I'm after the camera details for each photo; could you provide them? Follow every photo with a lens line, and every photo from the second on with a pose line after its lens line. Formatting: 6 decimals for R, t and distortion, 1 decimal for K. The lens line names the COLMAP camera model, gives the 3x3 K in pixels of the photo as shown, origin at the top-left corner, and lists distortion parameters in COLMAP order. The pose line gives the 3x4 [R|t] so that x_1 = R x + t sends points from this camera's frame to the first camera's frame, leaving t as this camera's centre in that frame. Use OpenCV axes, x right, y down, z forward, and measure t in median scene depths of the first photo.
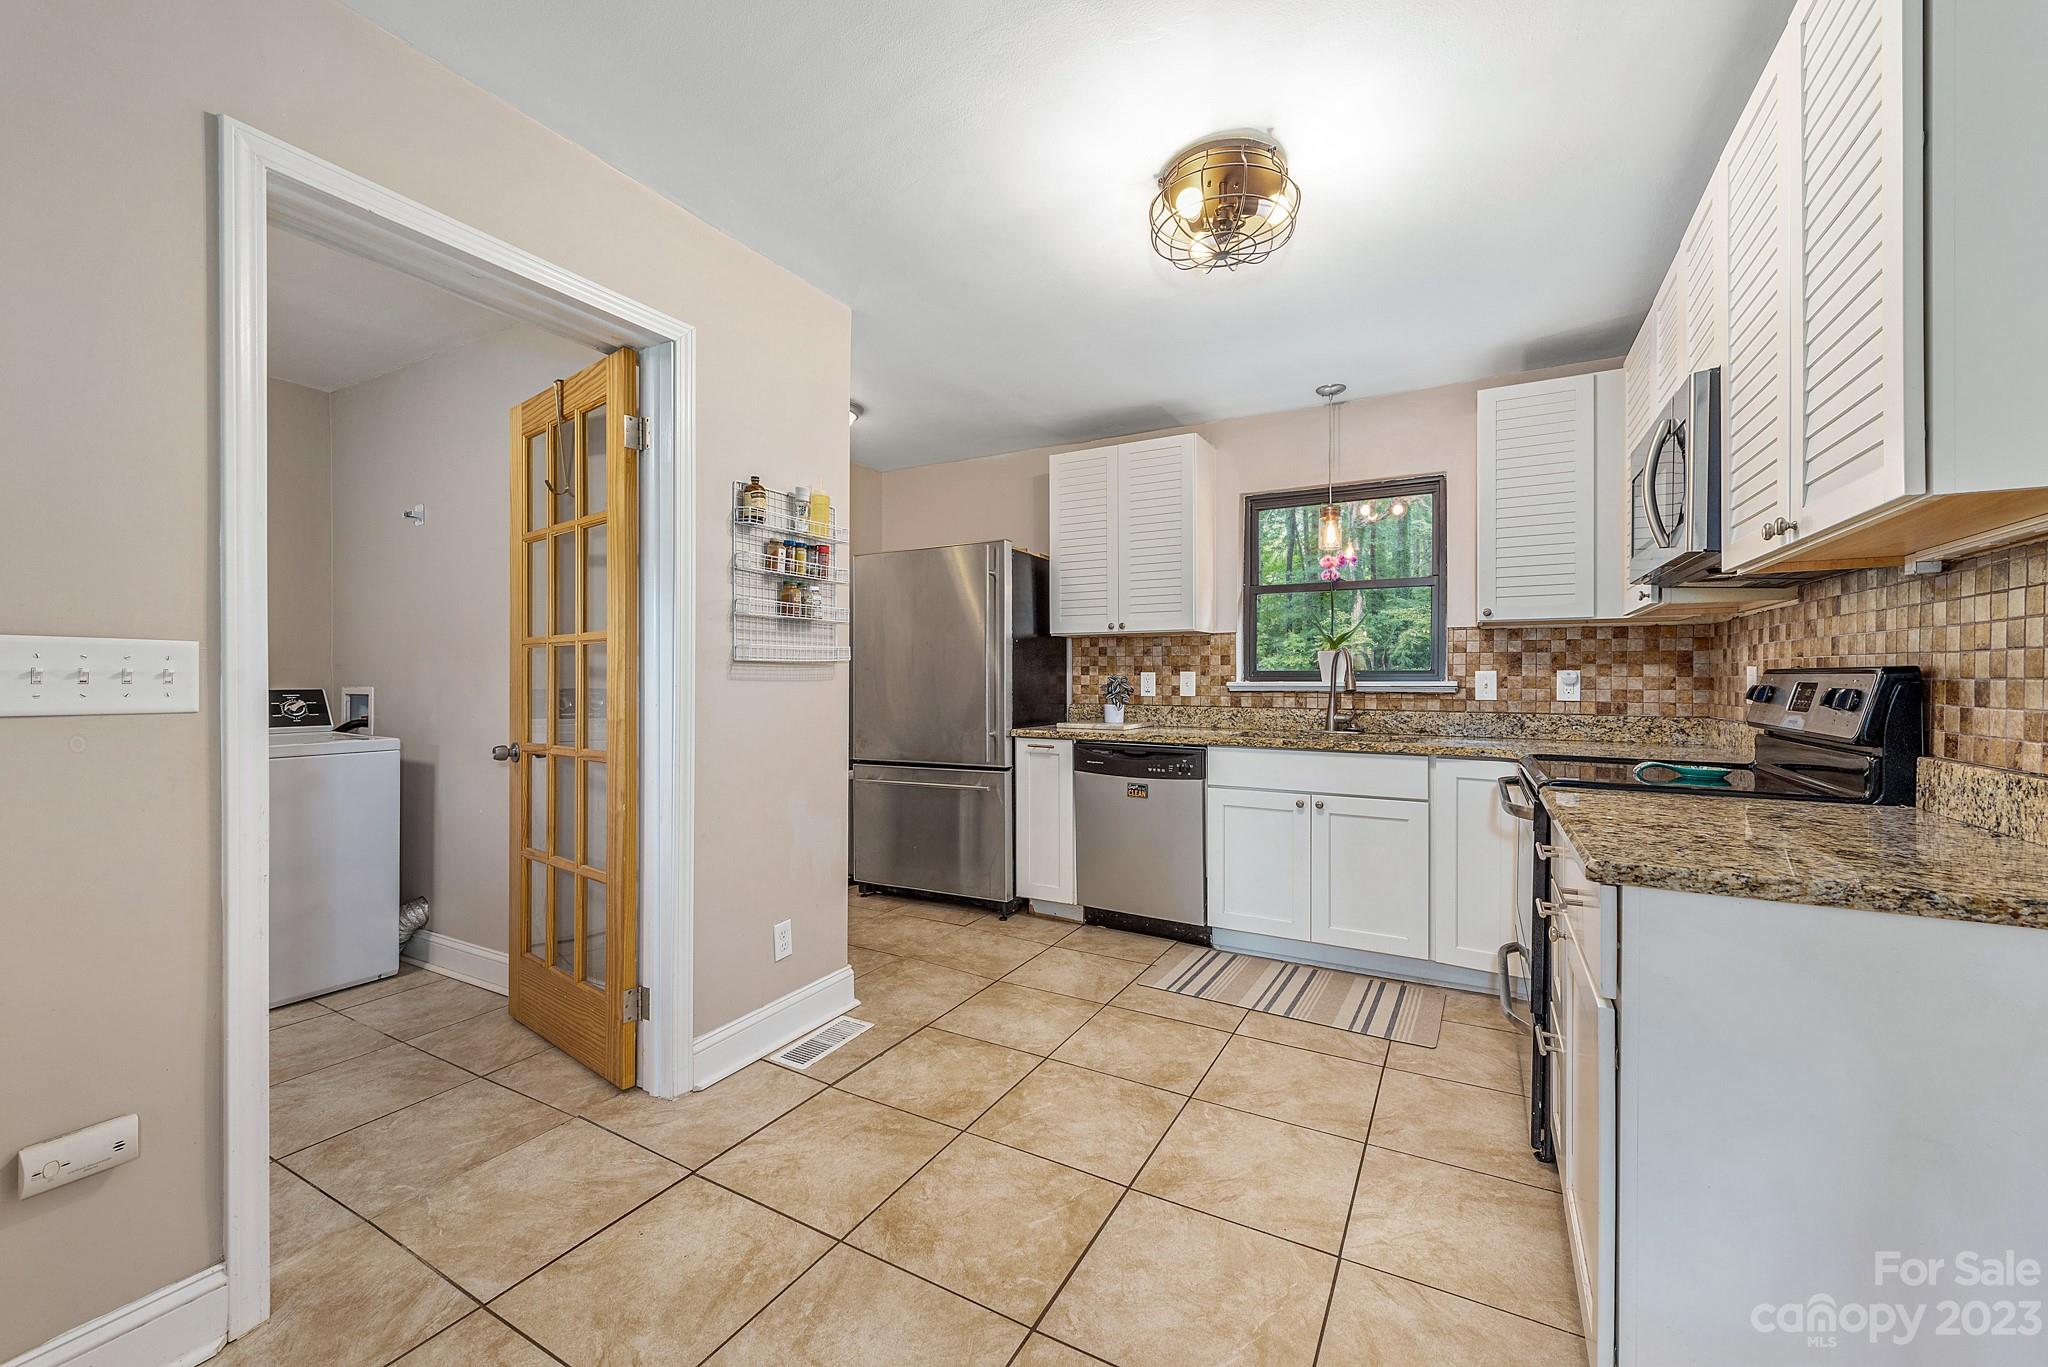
lens RADIAL K [[801.8, 0, 1030.5], [0, 801.8, 676.3], [0, 0, 1]] dist [0.004106, -0.000033]
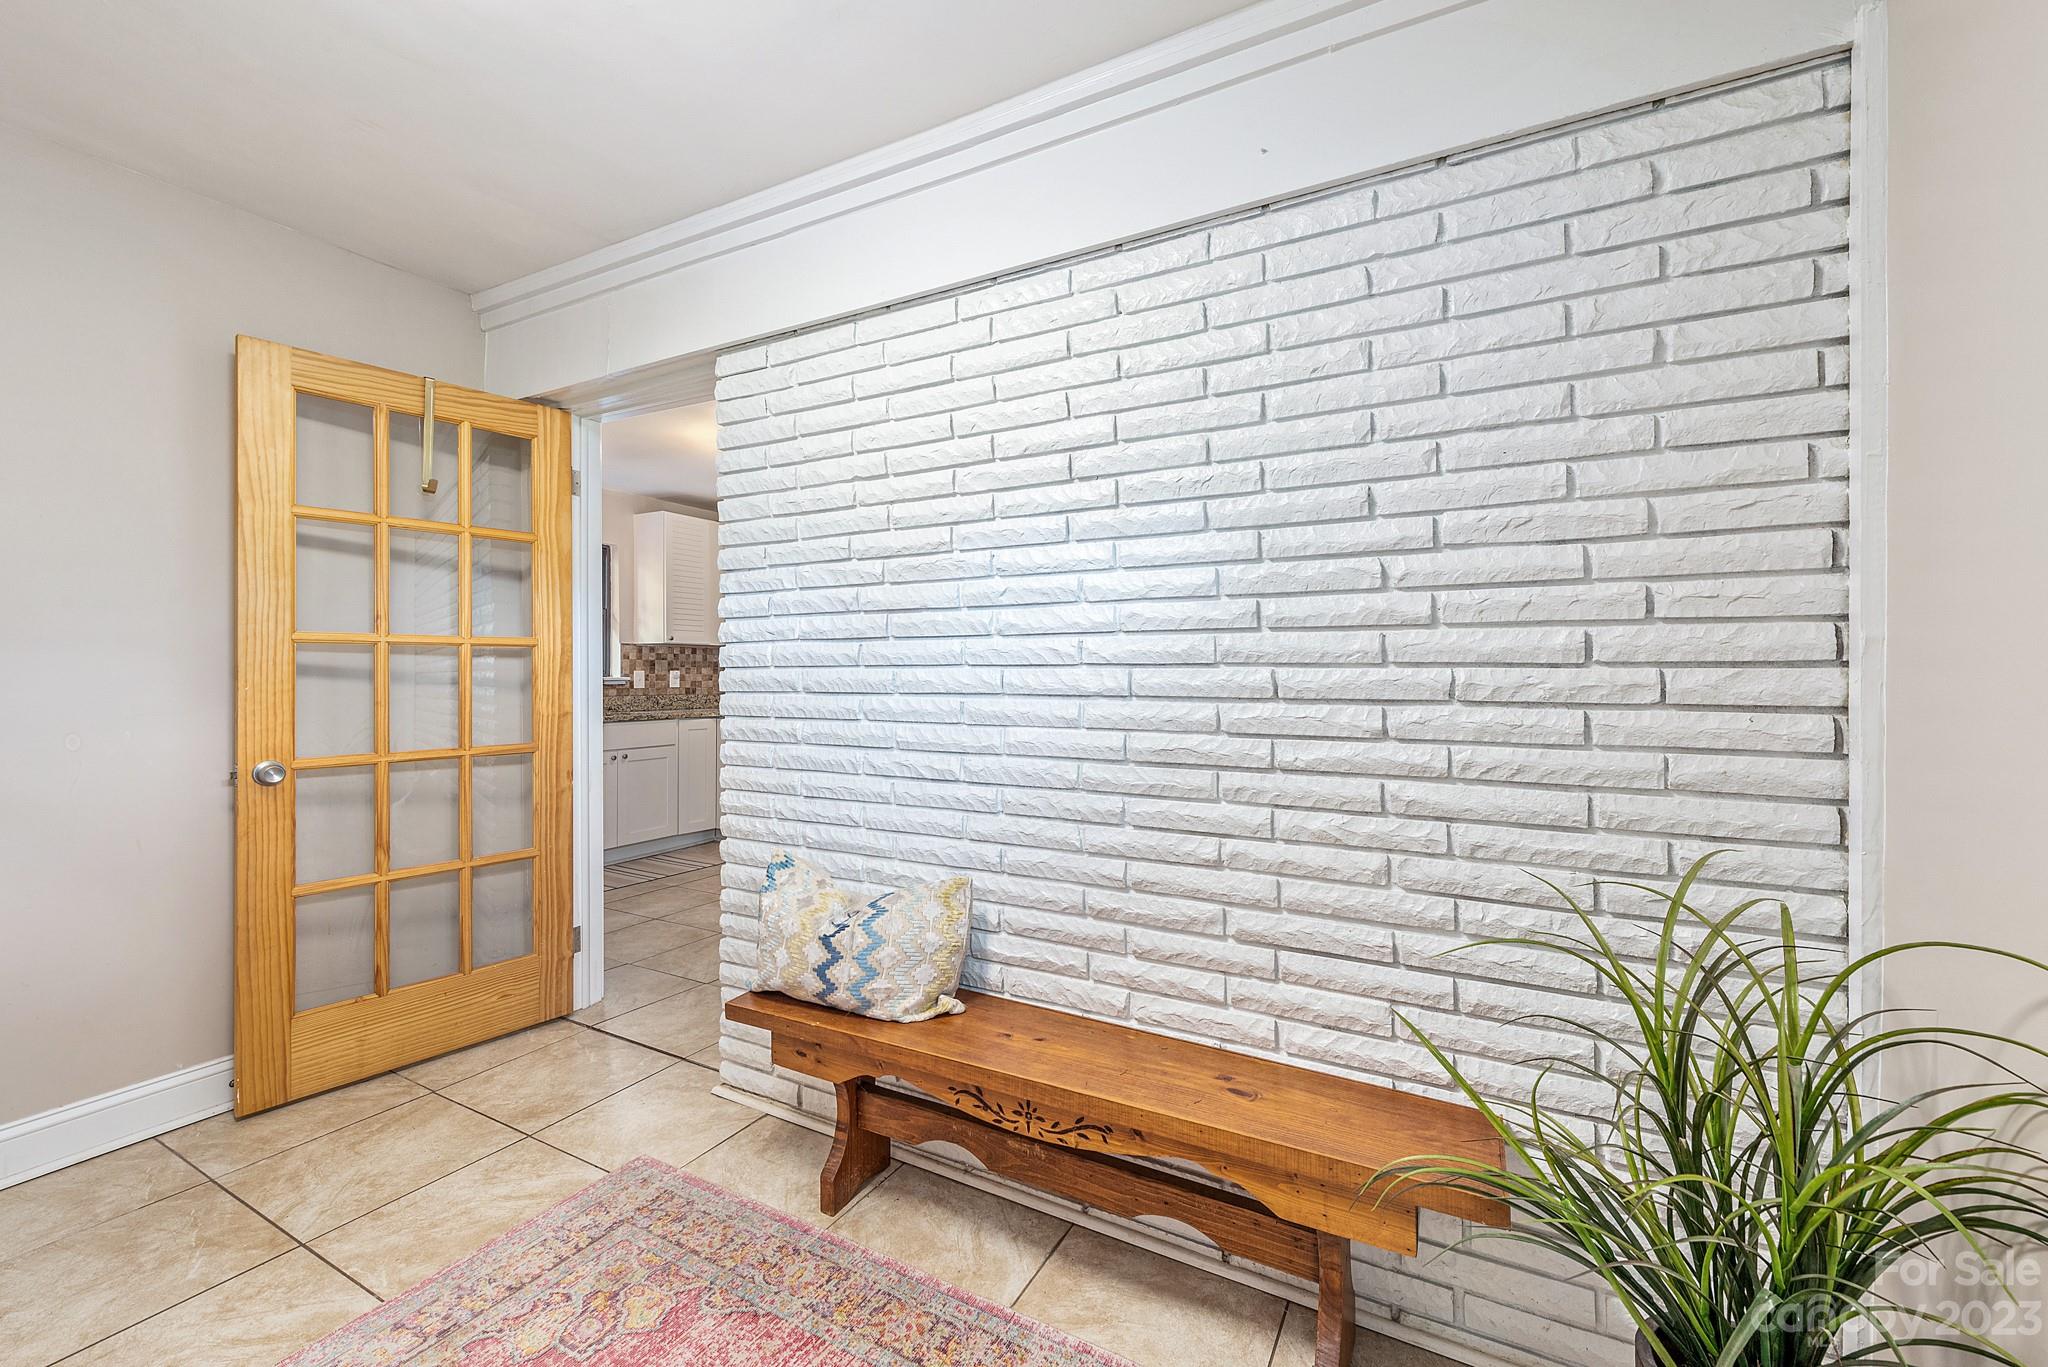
lens RADIAL K [[827.2, 0, 1035.7], [0, 827.2, 675.3], [0, 0, 1]] dist [0.000792, -0.000100]
pose [[-0.008470, -0.006471, 0.999943, -1.171759], [-0.002495, 0.999976, 0.006450, -0.010621], [-0.999961, -0.002440, -0.008486, 0.193781]]
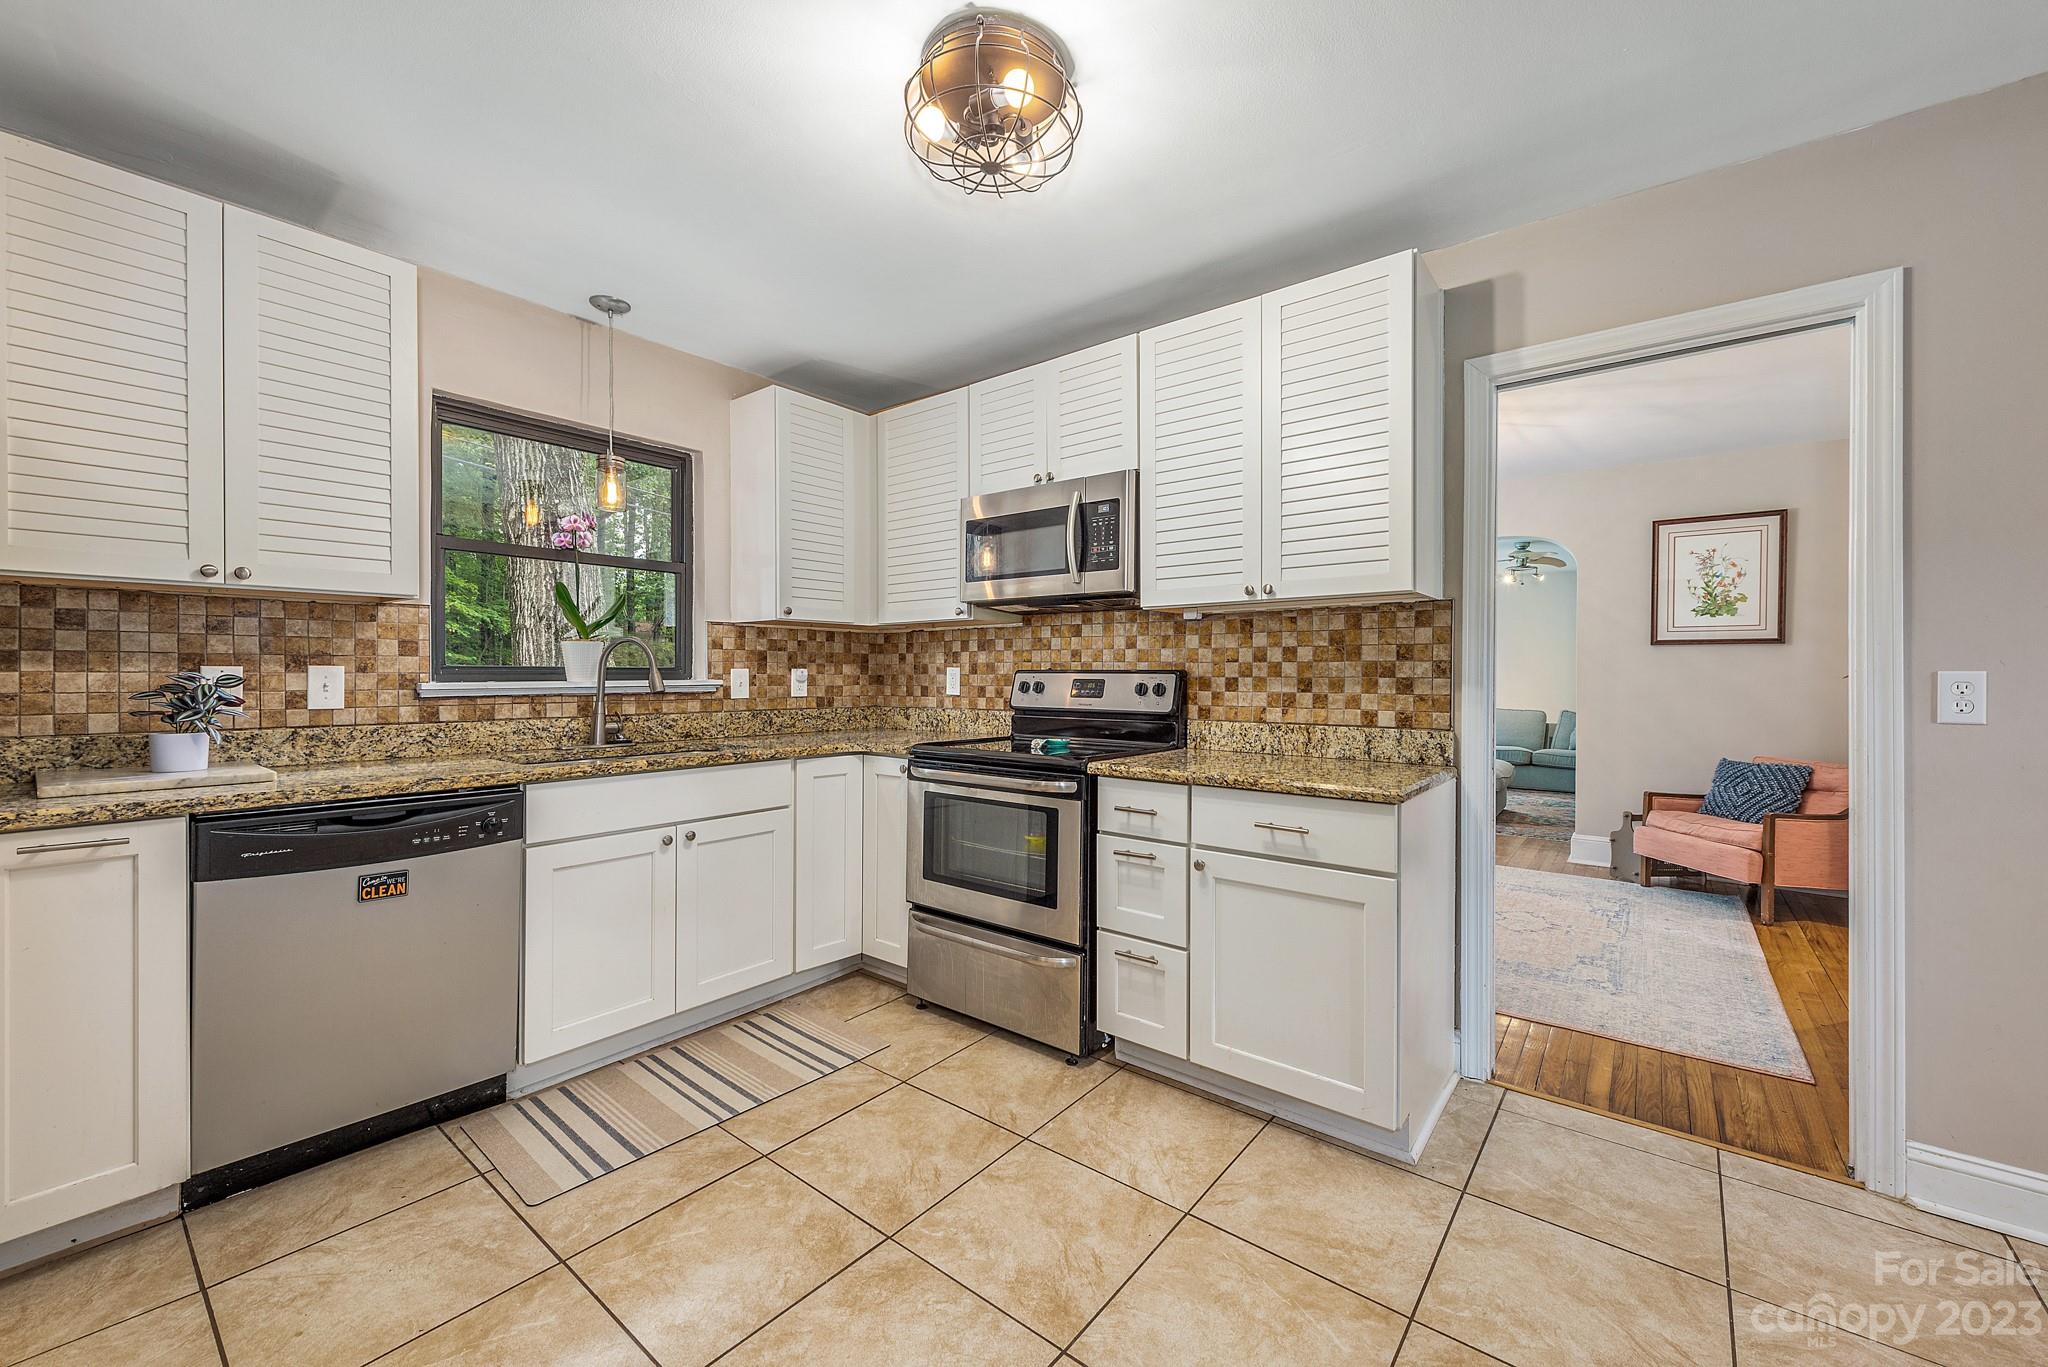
lens RADIAL K [[801.8, 0, 1030.5], [0, 801.8, 676.3], [0, 0, 1]] dist [0.004106, -0.000033]
pose [[0.160641, -0.003843, 0.987005, -0.344807], [-0.002138, 0.999989, 0.004242, -0.002315], [-0.987011, -0.002791, 0.160631, 0.499445]]
